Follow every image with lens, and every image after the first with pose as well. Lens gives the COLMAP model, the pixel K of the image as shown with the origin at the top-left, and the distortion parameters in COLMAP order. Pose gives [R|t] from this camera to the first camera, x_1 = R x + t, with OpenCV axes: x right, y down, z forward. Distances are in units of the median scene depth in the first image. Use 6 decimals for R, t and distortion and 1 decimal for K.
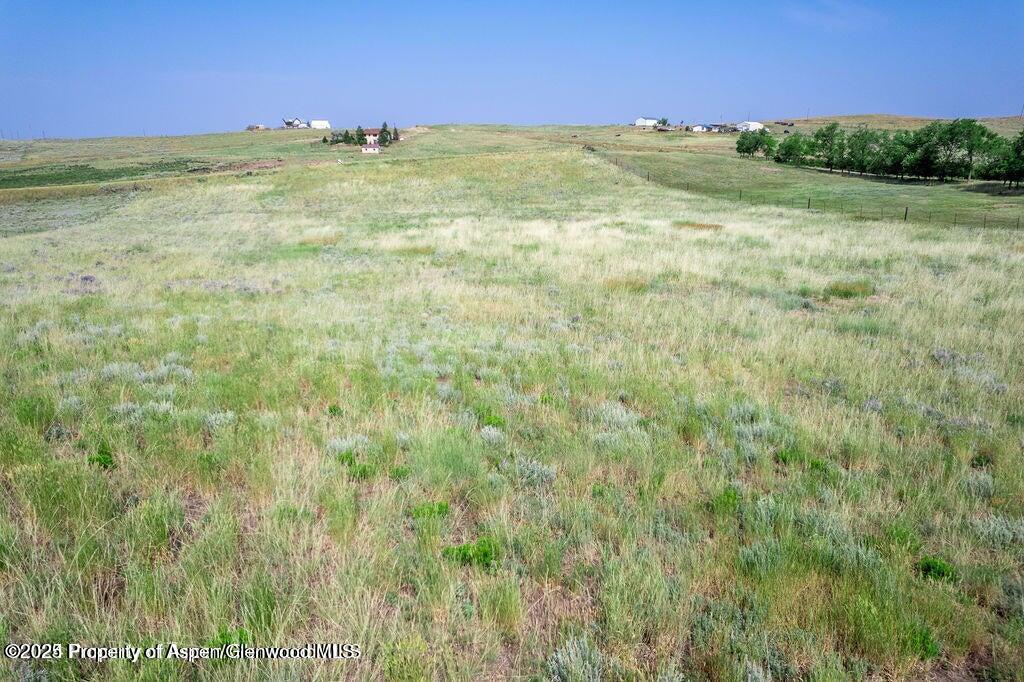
lens RADIAL K [[639.3, 0, 512.3], [0, 639.3, 340.3], [0, 0, 1]] dist [-0.041665, 0.019710]
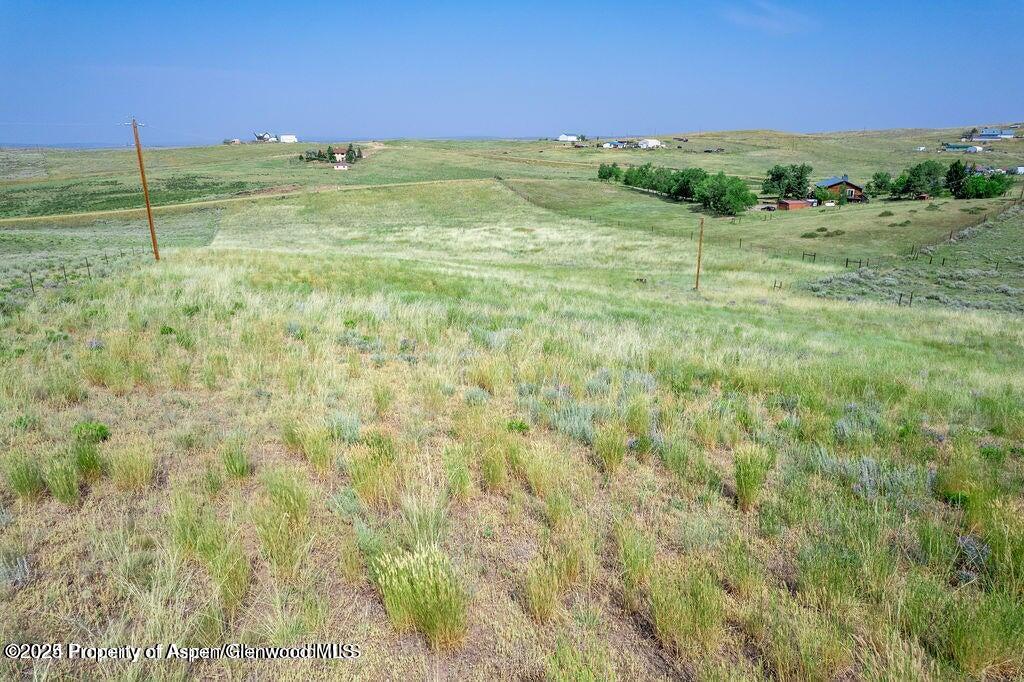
lens RADIAL K [[639.3, 0, 512.0], [0, 639.3, 340.6], [0, 0, 1]] dist [-0.041665, 0.019710]
pose [[0.997128, -0.019891, 0.073077, 0.015728], [0.019601, 0.999797, 0.004689, 0.043422], [-0.073155, -0.003243, 0.997315, -0.271018]]
